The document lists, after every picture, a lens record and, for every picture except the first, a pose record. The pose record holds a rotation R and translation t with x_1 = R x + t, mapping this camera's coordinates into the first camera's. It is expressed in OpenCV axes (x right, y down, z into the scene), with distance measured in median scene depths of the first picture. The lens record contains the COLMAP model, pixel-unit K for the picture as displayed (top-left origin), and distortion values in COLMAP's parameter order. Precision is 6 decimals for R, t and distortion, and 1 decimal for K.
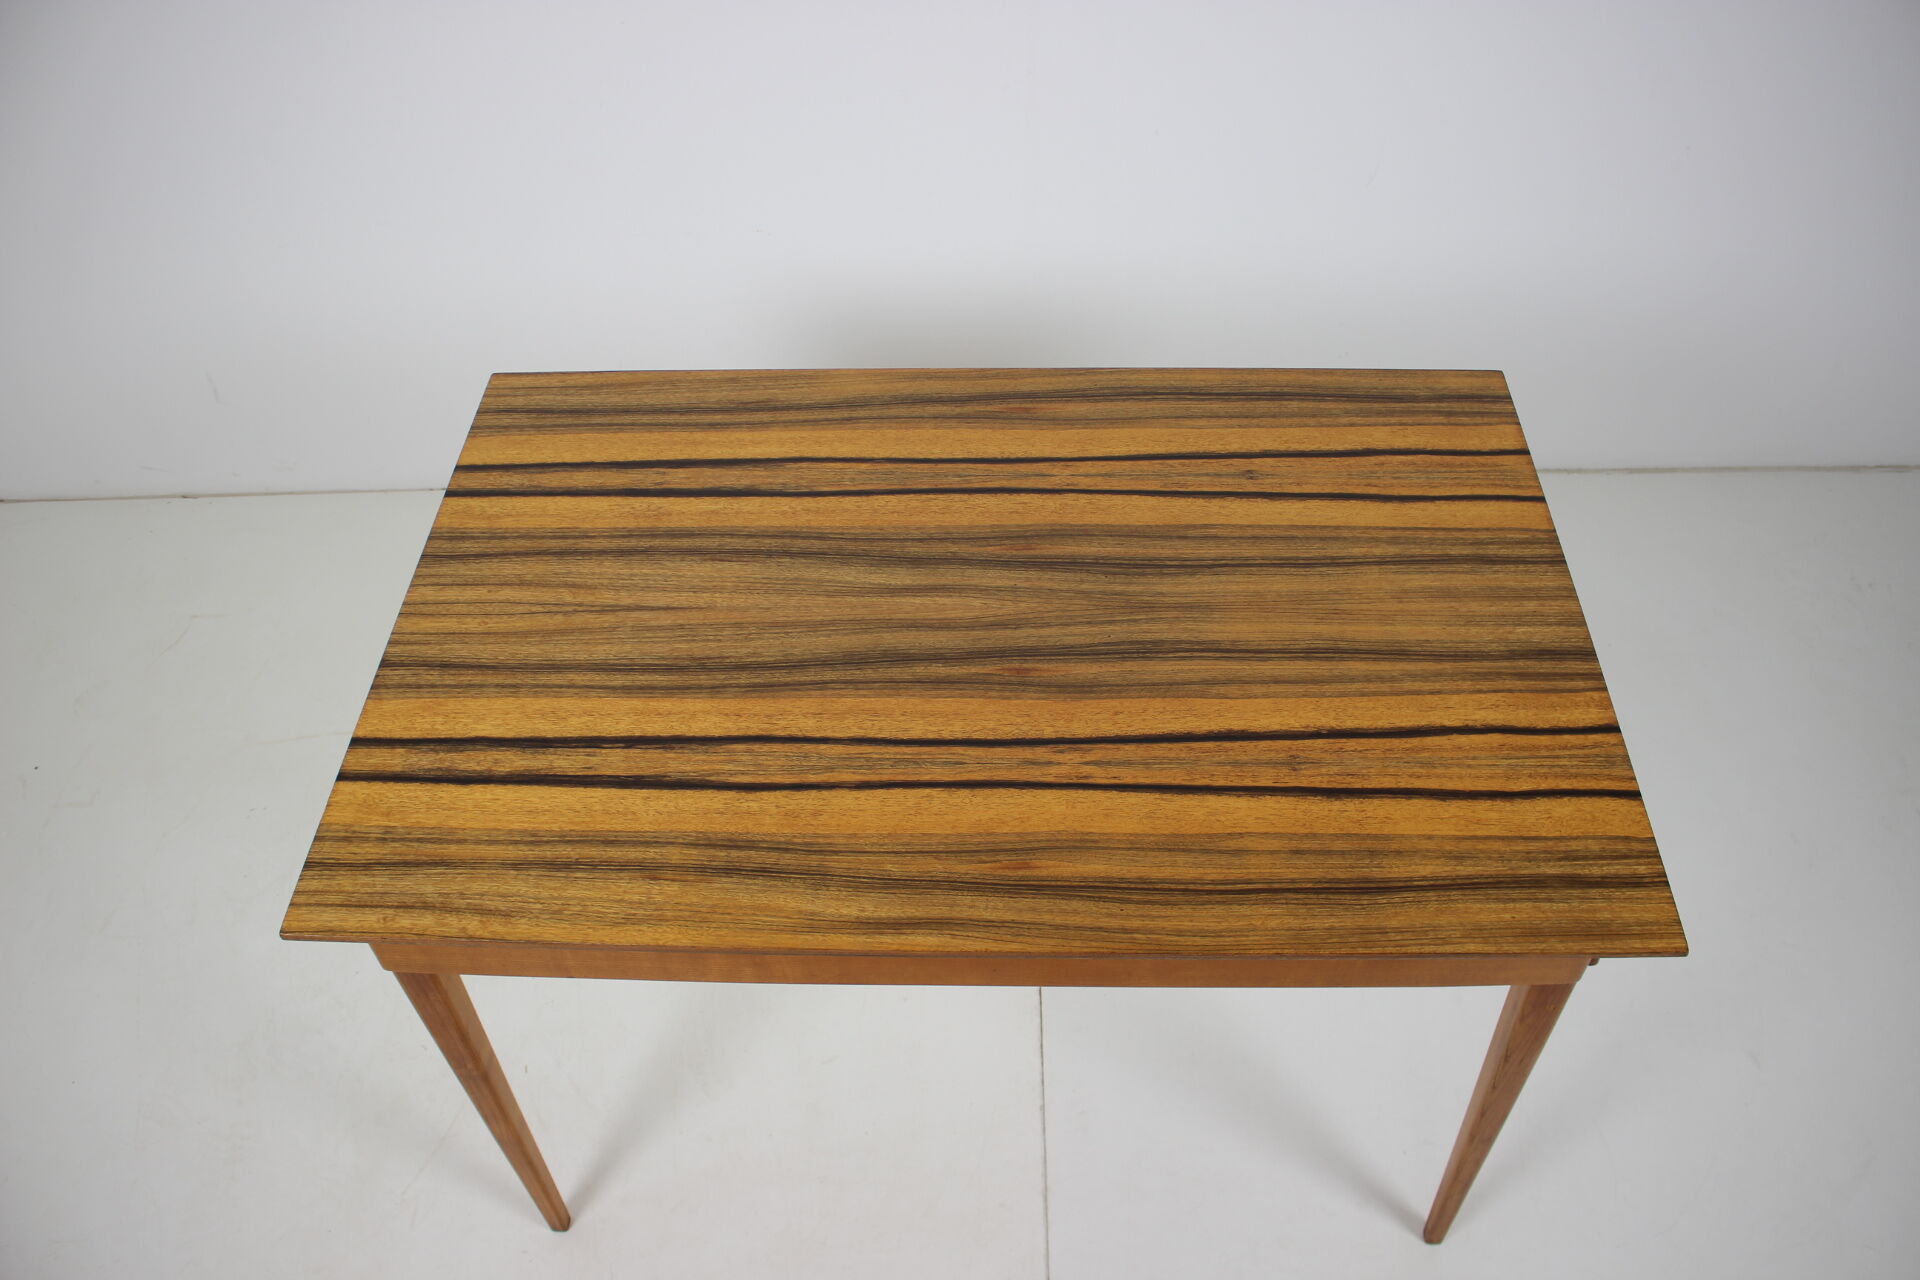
lens RADIAL K [[1624.2, 0, 967.6], [0, 1624.2, 637.5], [0, 0, 1]] dist [-0.130580, 0.025956]
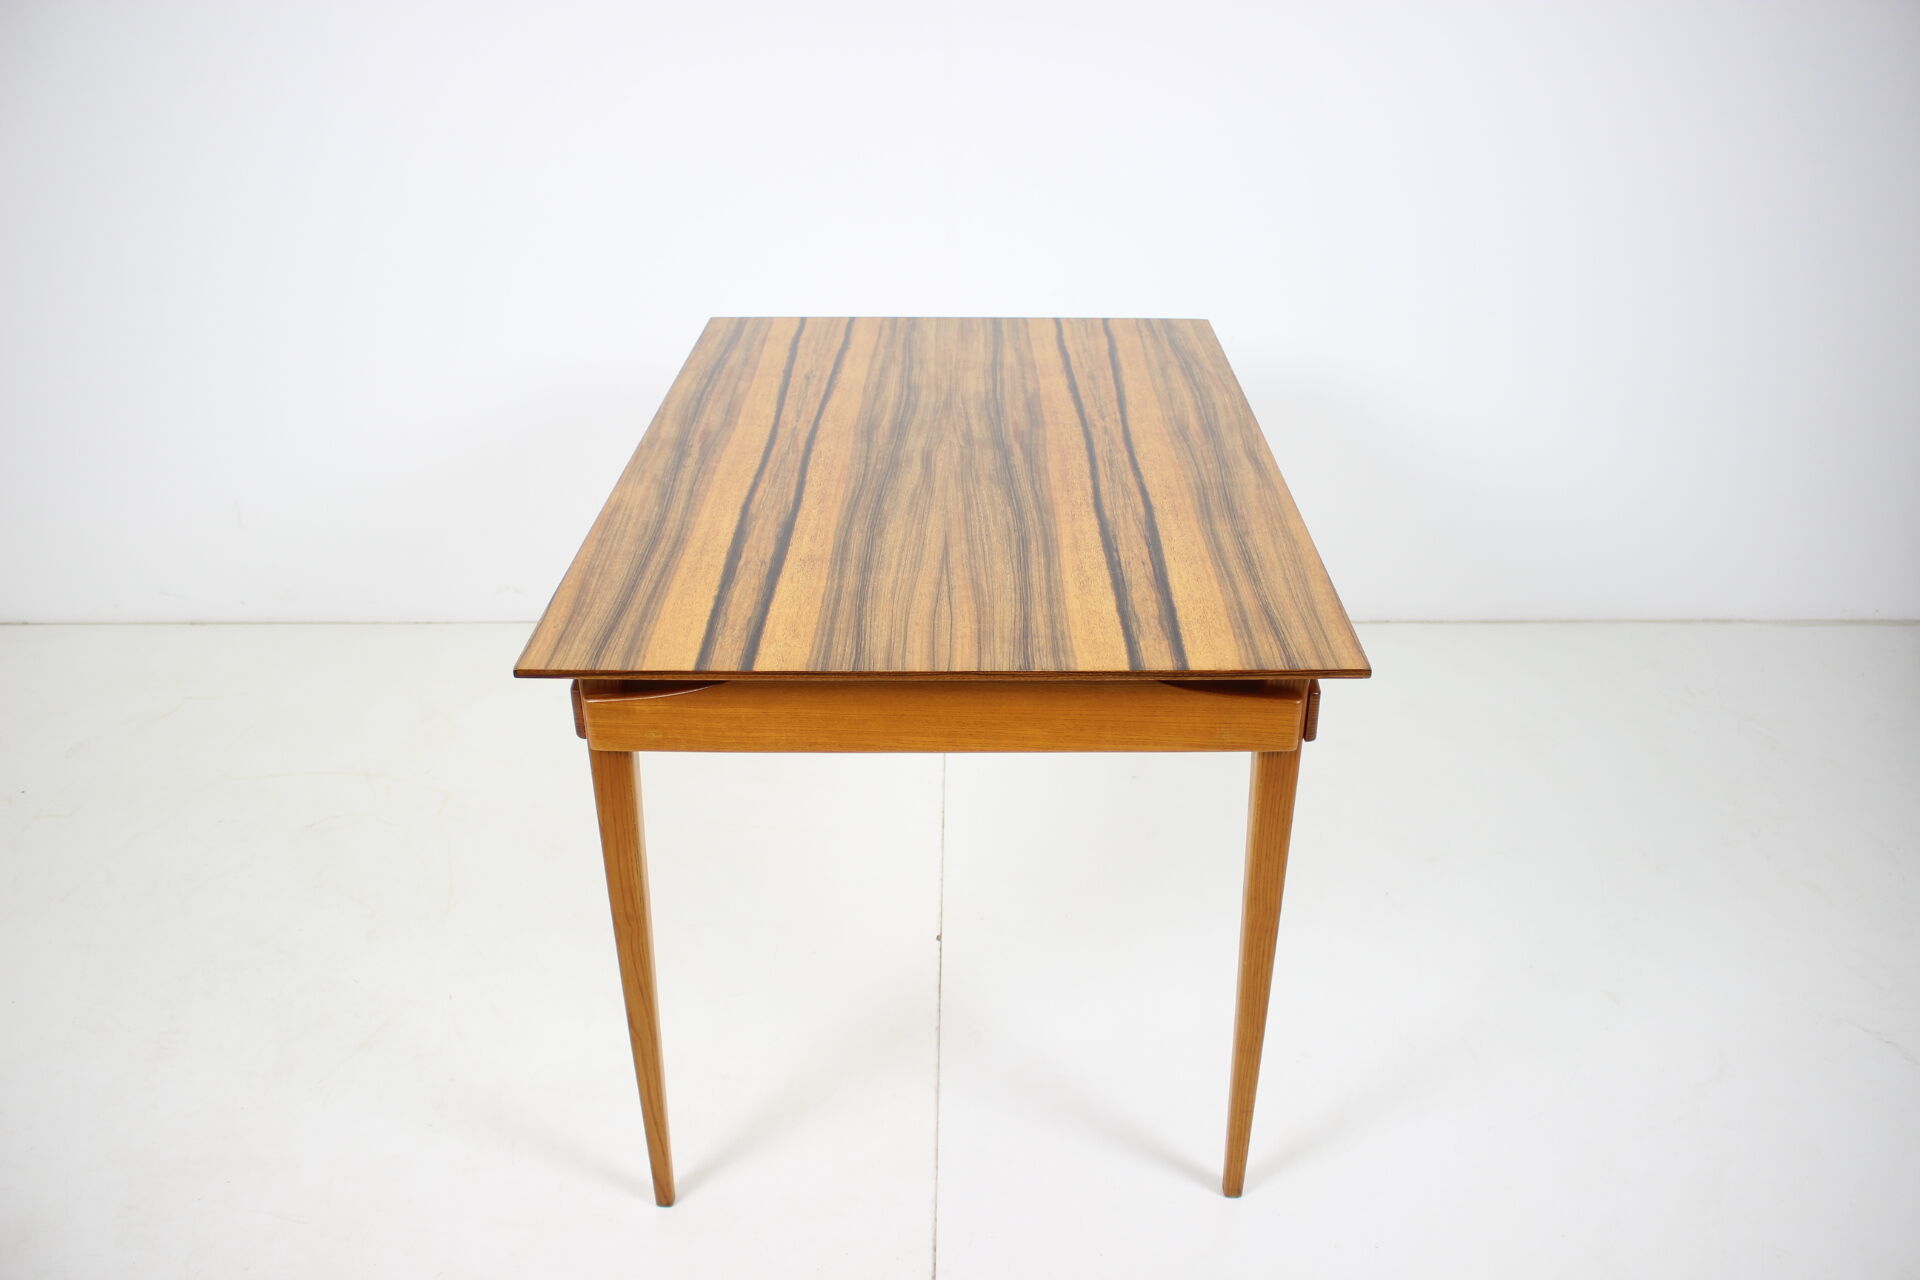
lens RADIAL K [[1624.2, 0, 966.6], [0, 1624.2, 641.9], [0, 0, 1]] dist [-0.130580, 0.025956]
pose [[-0.026501, -0.421882, 0.906263, -1.213853], [0.724977, 0.616075, 0.307994, -0.307227], [-0.688263, 0.665182, 0.289528, 0.744646]]
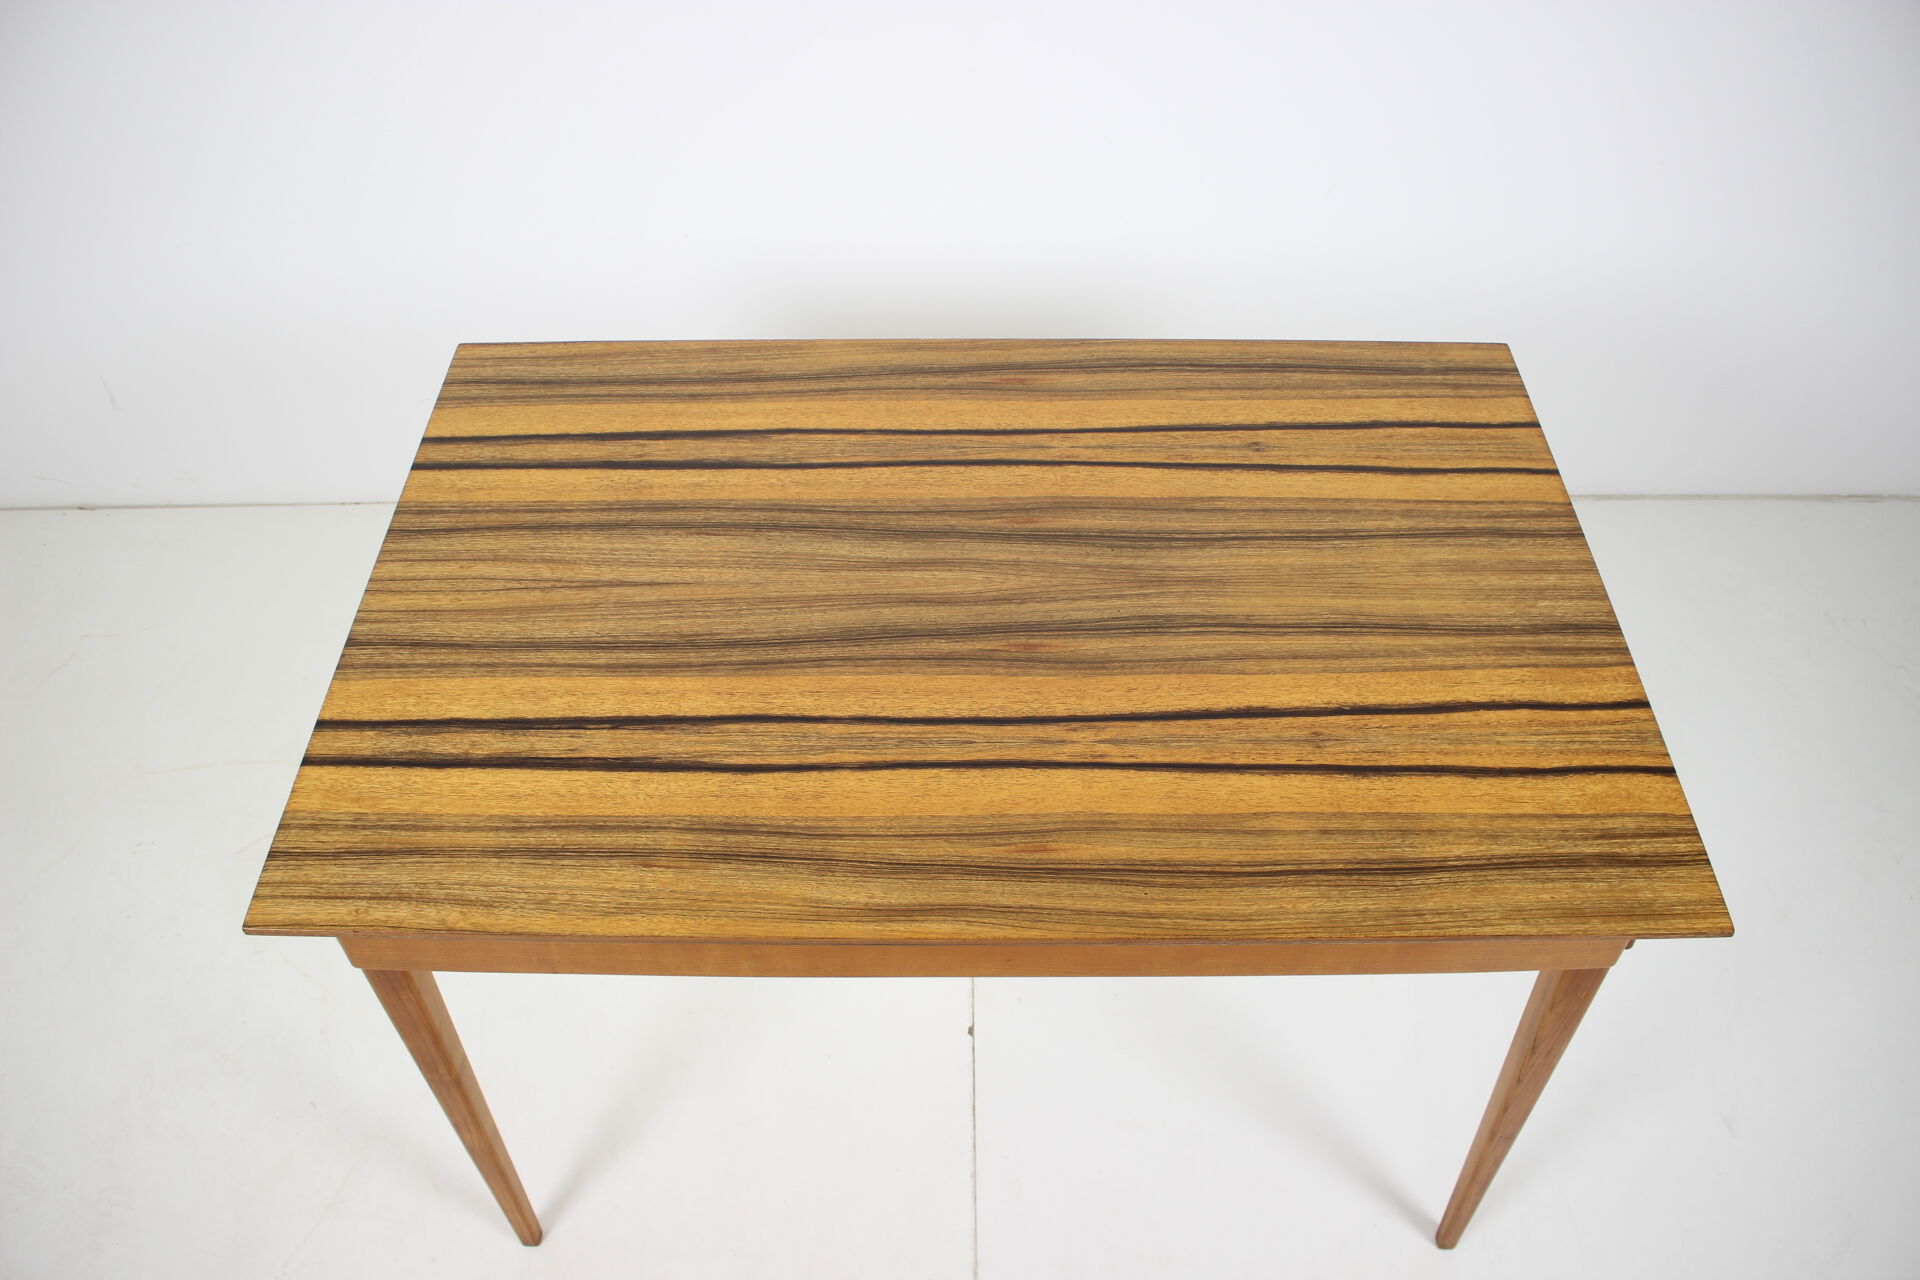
lens RADIAL K [[1624.2, 0, 959.0], [0, 1624.2, 637.0], [0, 0, 1]] dist [-0.130580, 0.025956]
pose [[0.999381, -0.002751, 0.035066, -0.040268], [0.003013, 0.999968, -0.007432, 0.021388], [-0.035044, 0.007533, 0.999357, 0.048678]]
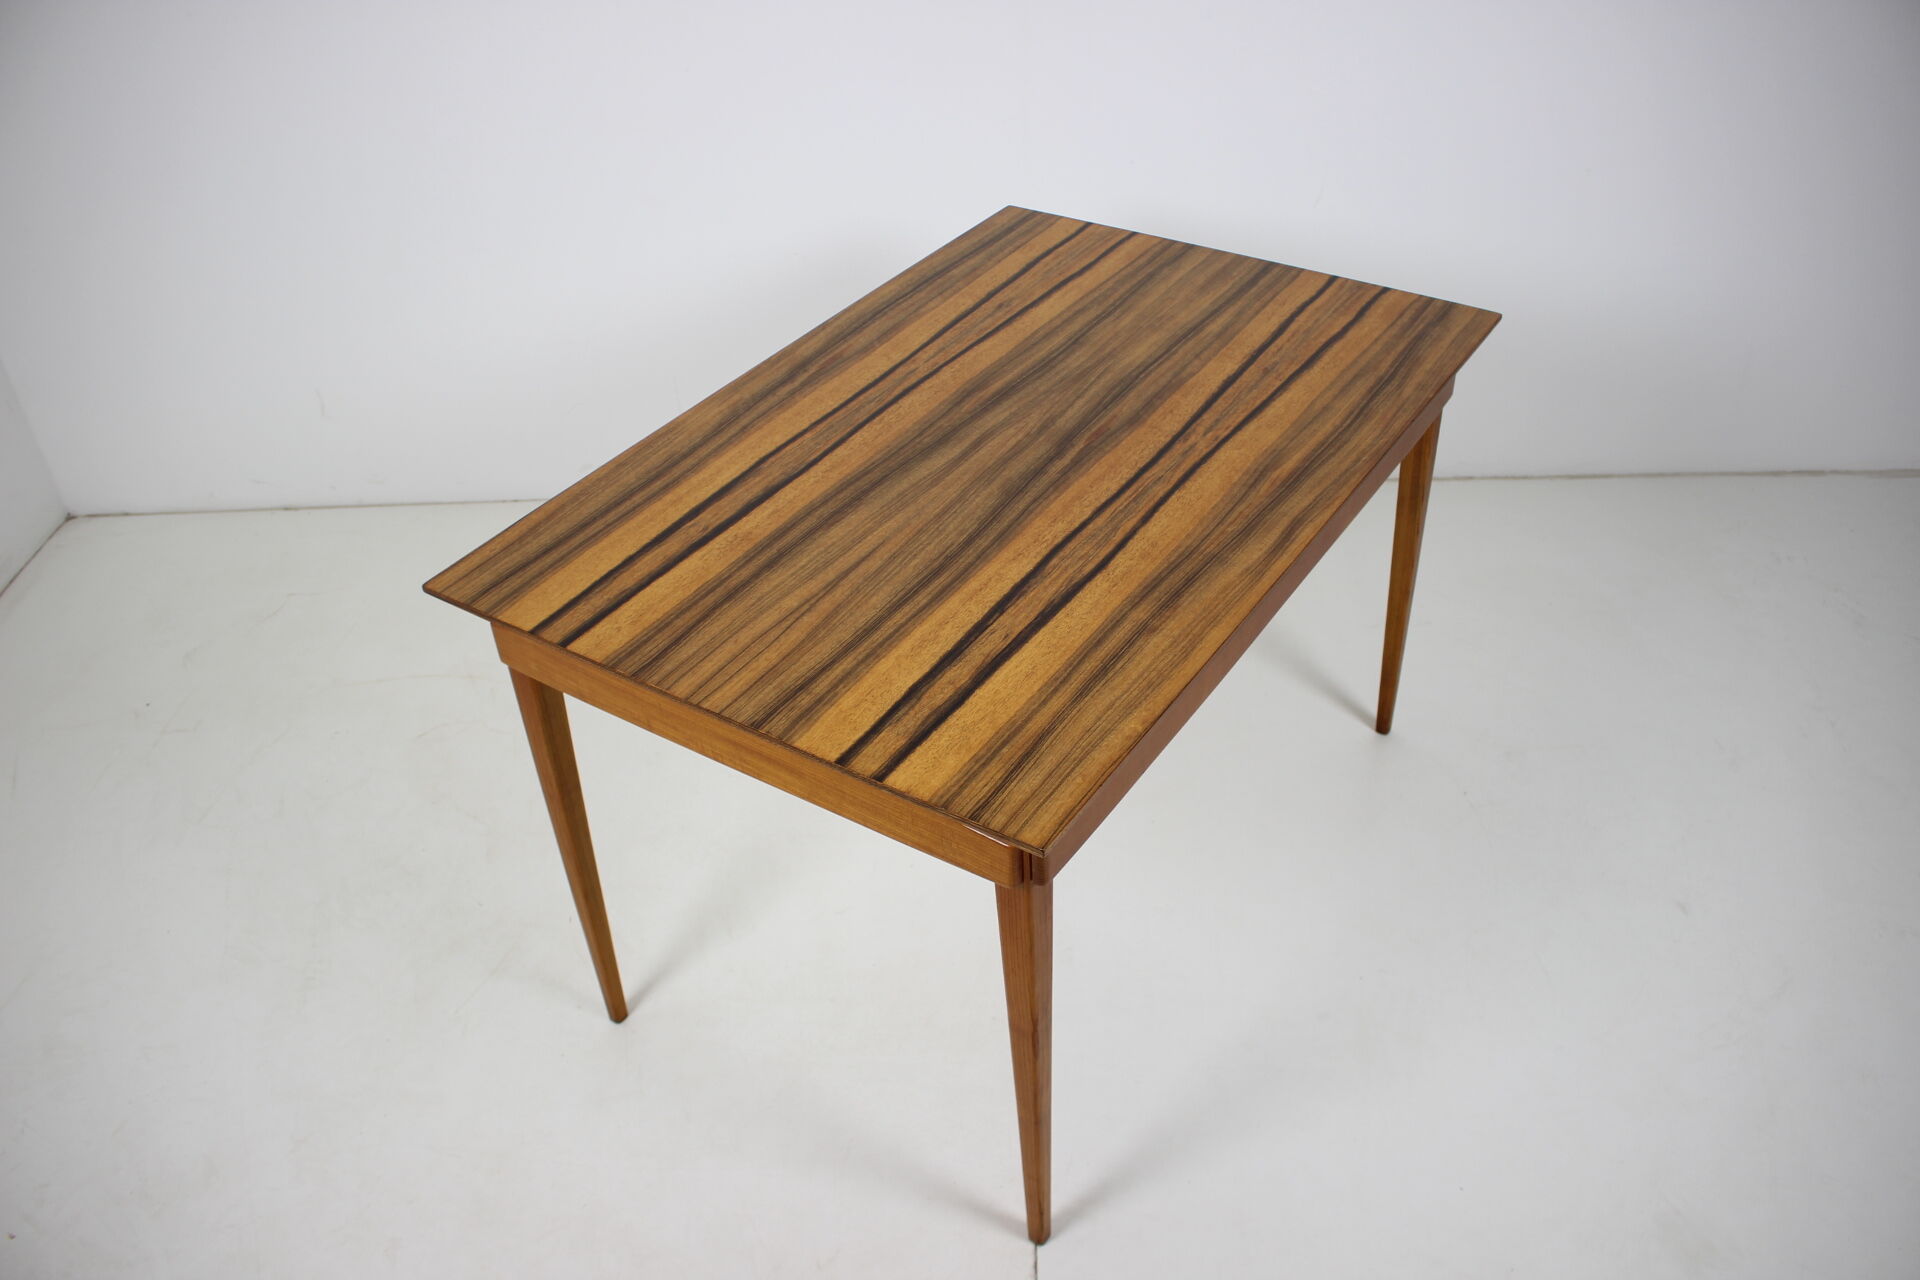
lens RADIAL K [[1624.2, 0, 954.5], [0, 1624.2, 641.5], [0, 0, 1]] dist [-0.130580, 0.025956]
pose [[0.528835, -0.504962, 0.682163, -0.939313], [0.635401, 0.768411, 0.076222, -0.020251], [-0.562671, 0.393139, 0.727216, 0.215015]]
